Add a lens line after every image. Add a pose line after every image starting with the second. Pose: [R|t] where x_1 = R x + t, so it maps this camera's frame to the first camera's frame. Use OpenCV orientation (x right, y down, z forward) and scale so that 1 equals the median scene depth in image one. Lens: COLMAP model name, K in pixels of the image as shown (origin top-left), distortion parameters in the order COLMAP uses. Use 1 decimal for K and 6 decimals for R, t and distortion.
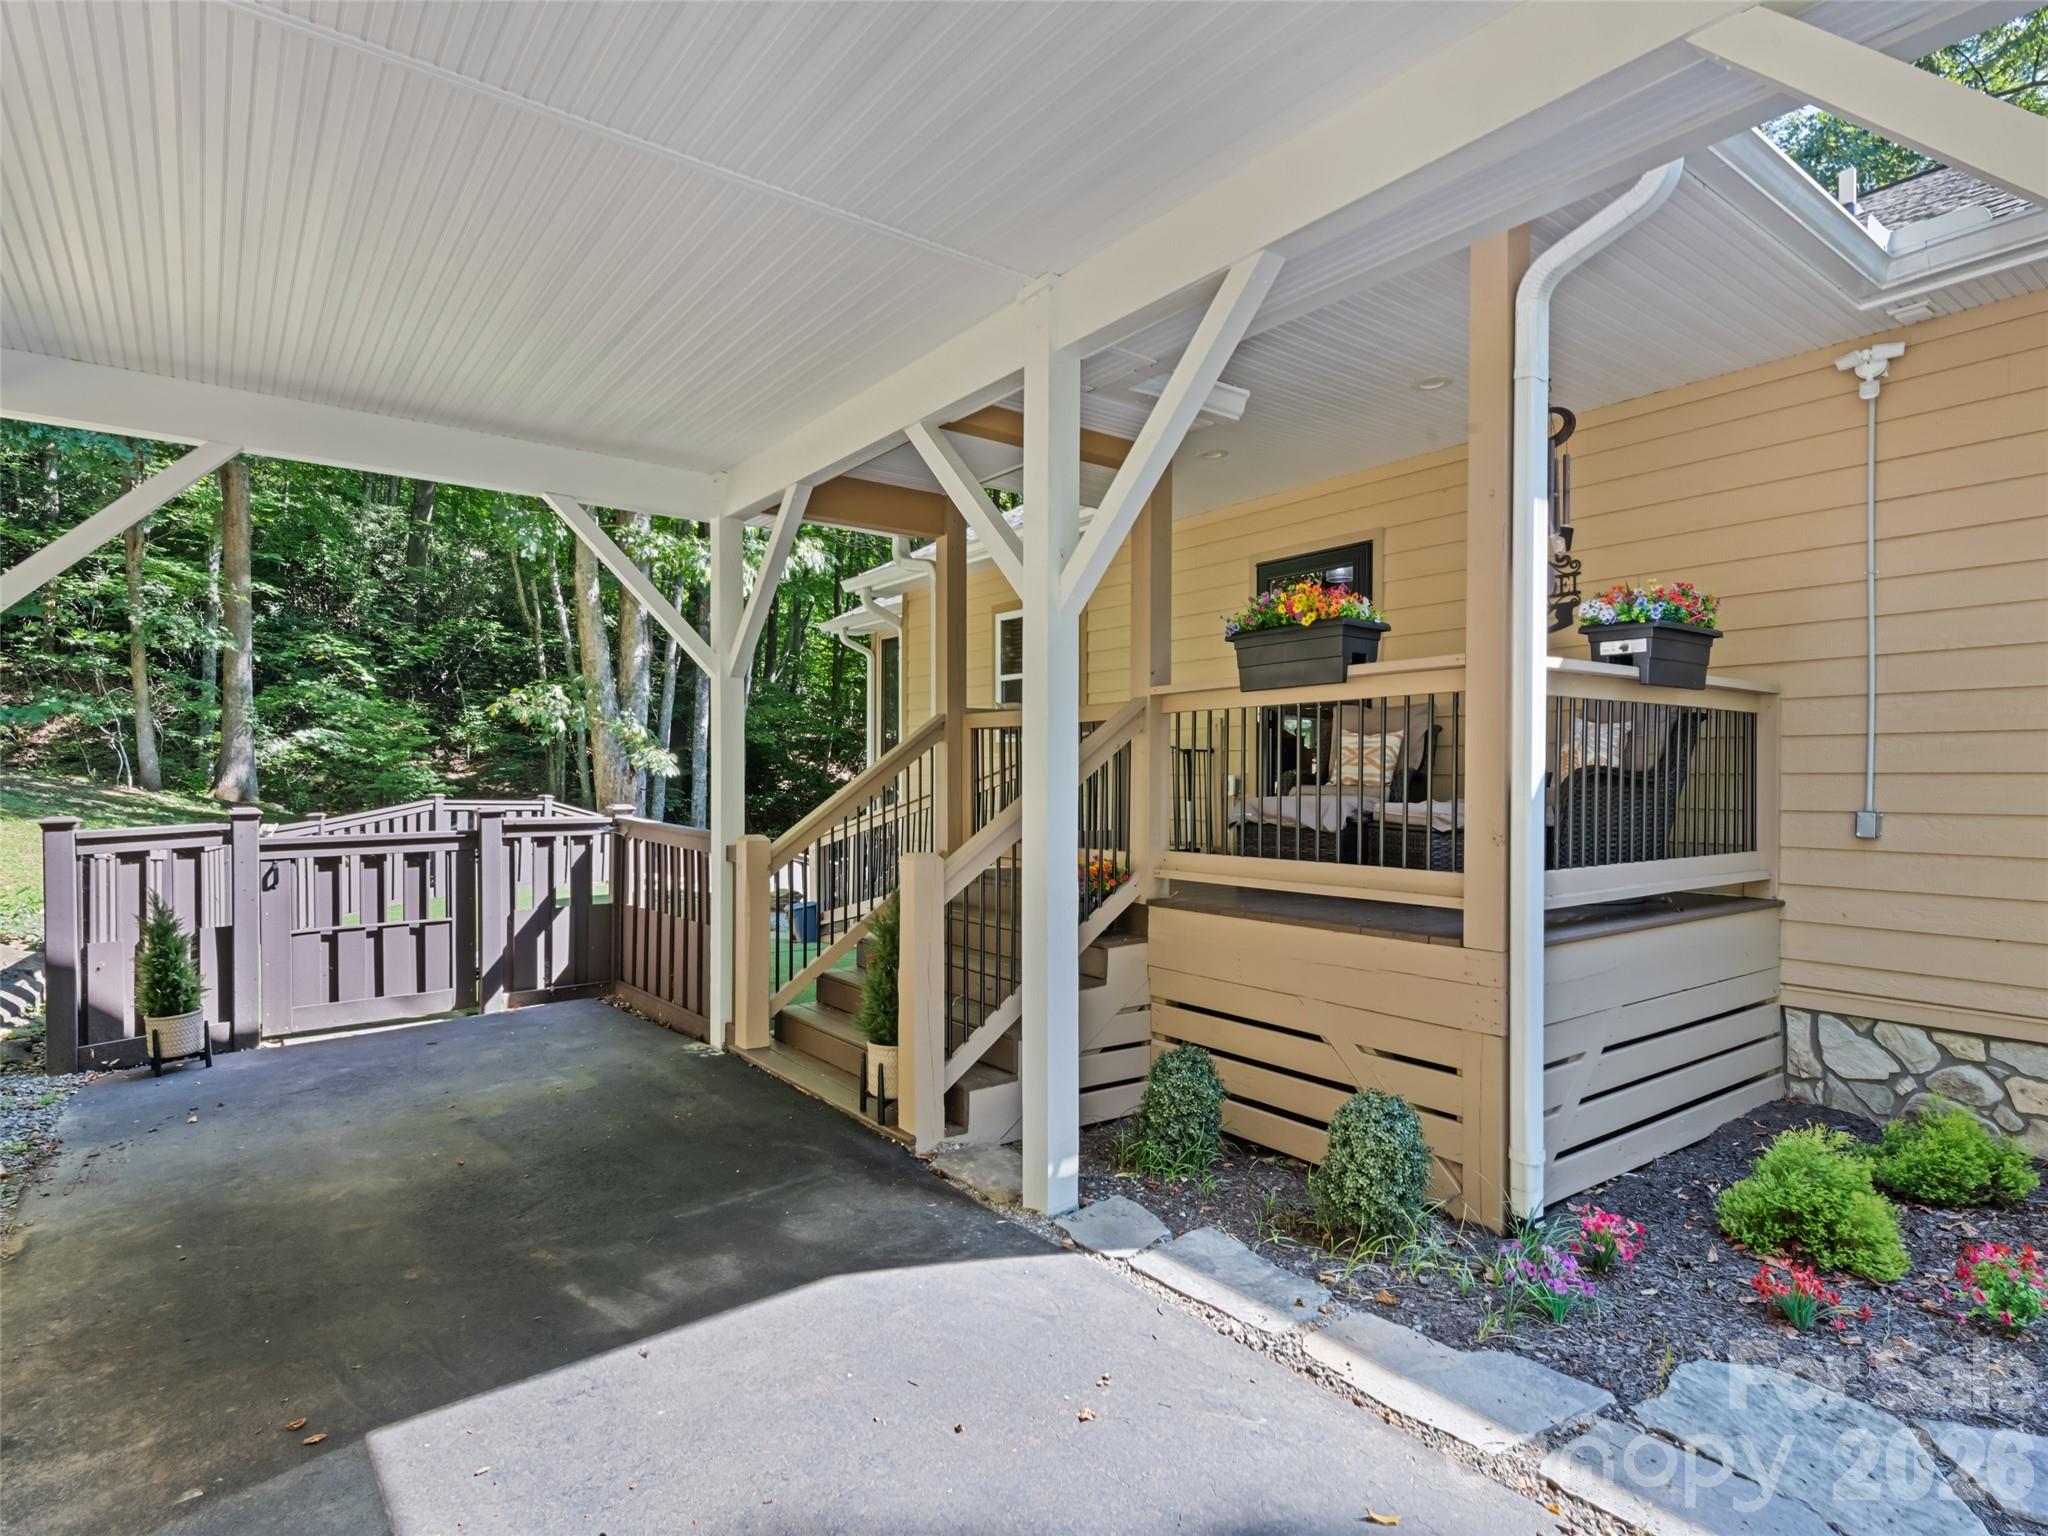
lens RADIAL K [[1090.8, 0, 1024.0], [0, 1090.8, 768.0], [0, 0, 1]] dist [0.001493, 0.000643]
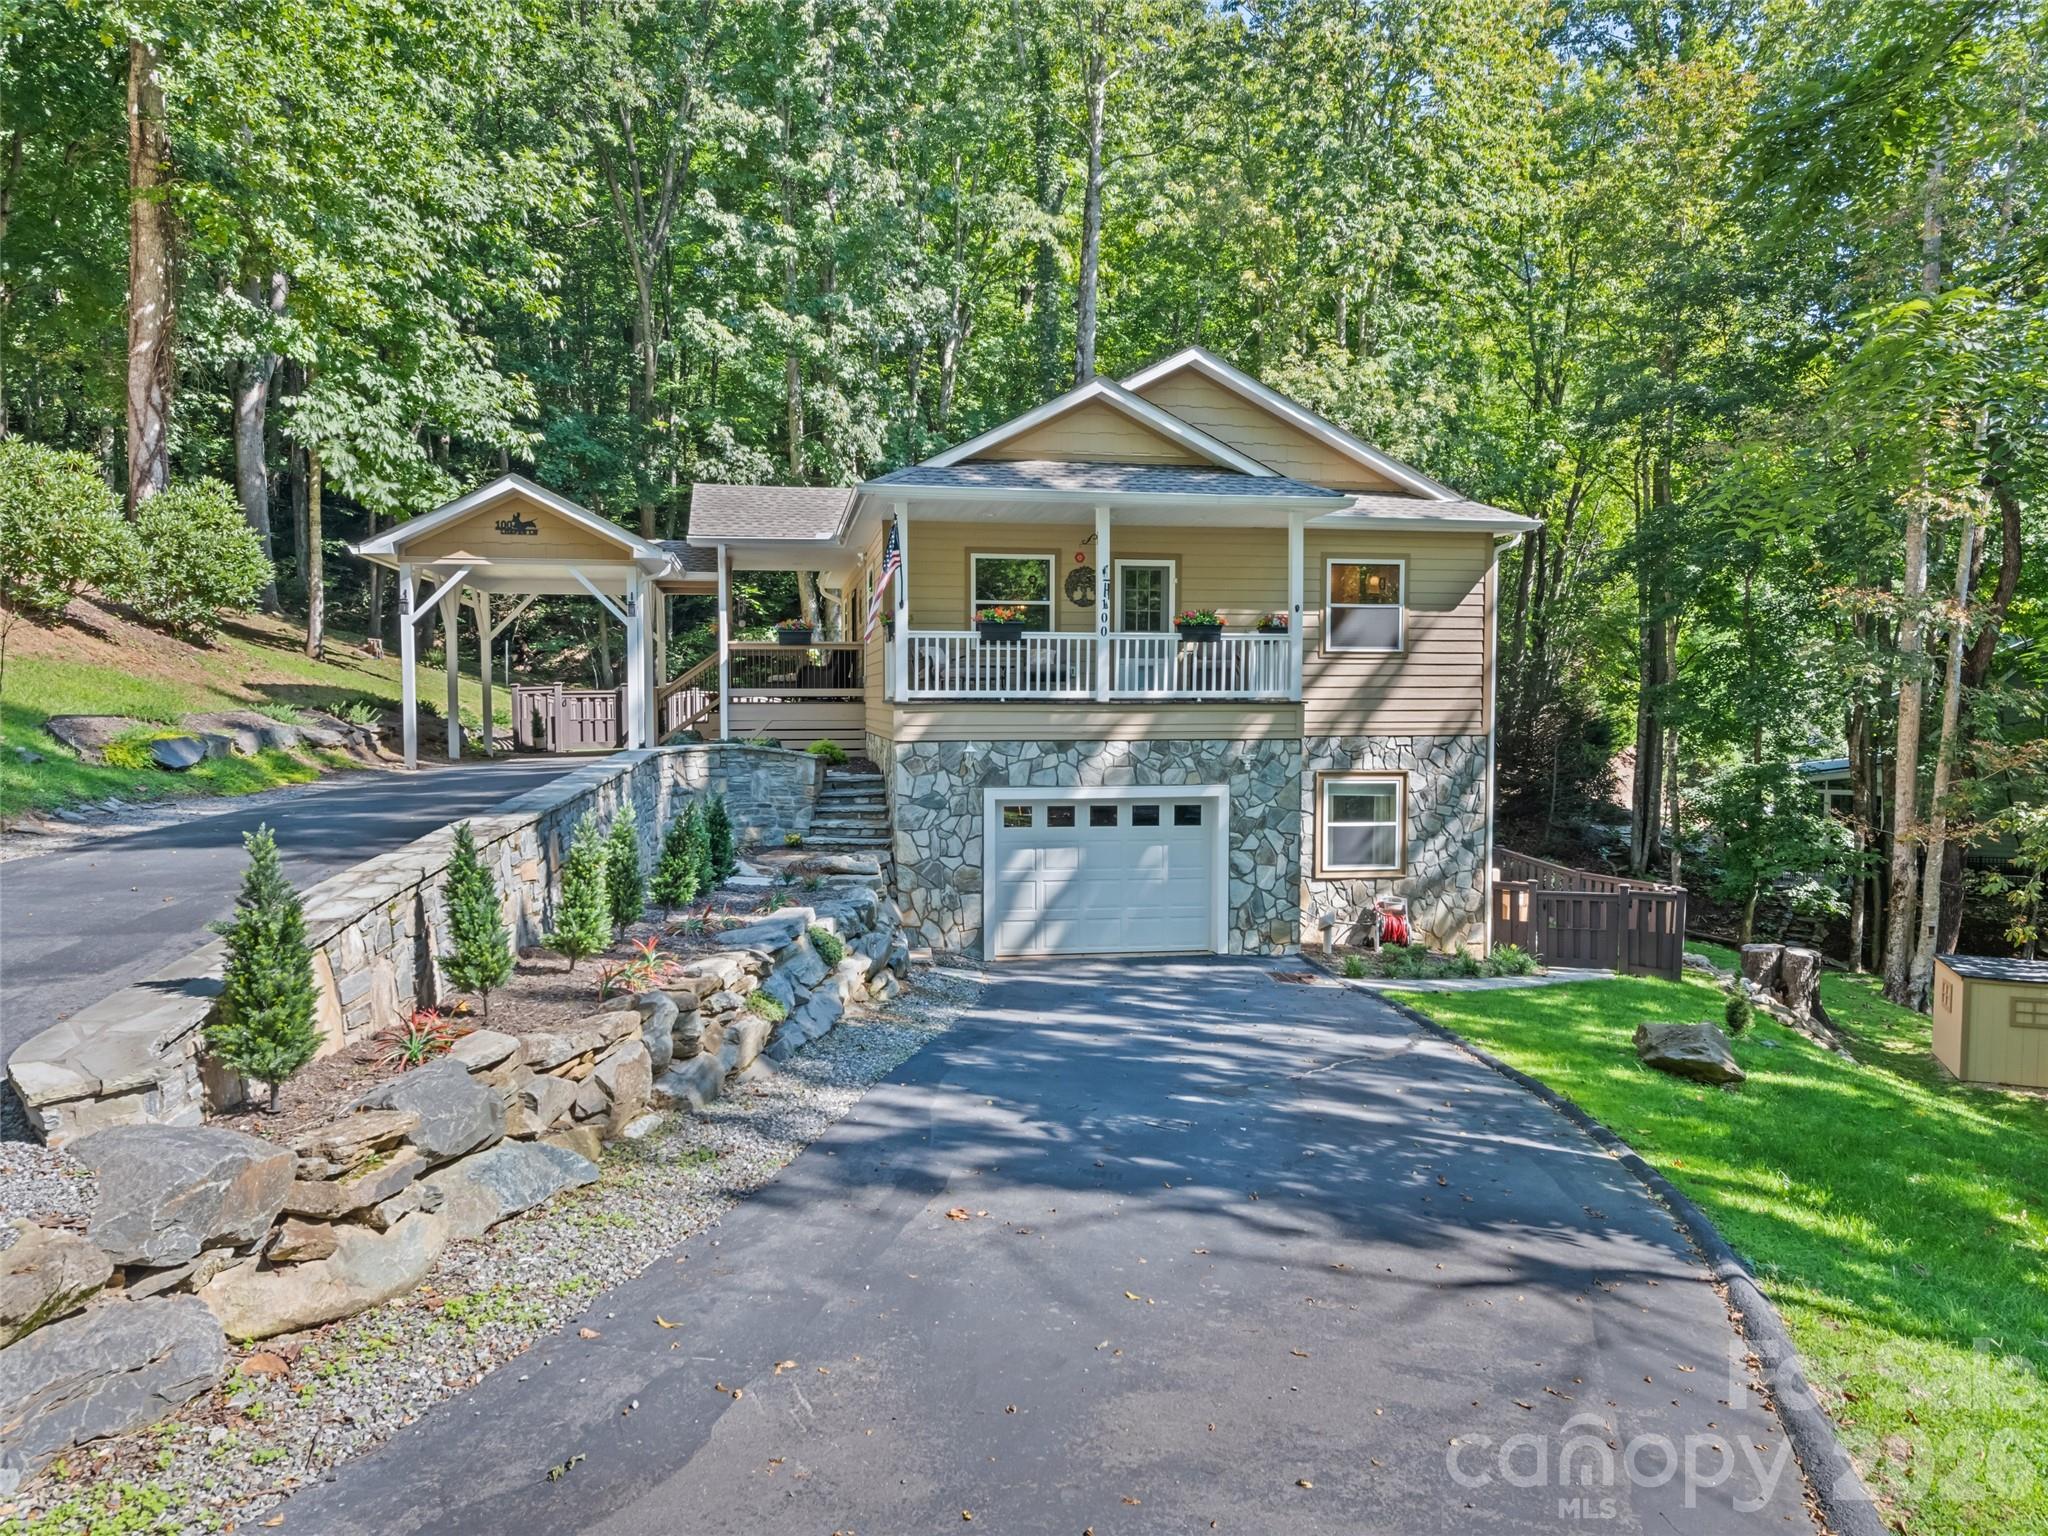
lens RADIAL K [[1390.3, 0, 1016.8], [0, 1390.3, 780.7], [0, 0, 1]] dist [-0.002003, -0.003085]
pose [[0.895807, 0.018558, -0.444055, 2.320812], [0.011899, 0.997768, 0.065703, 0.067853], [0.444283, -0.064141, 0.893587, -2.100049]]
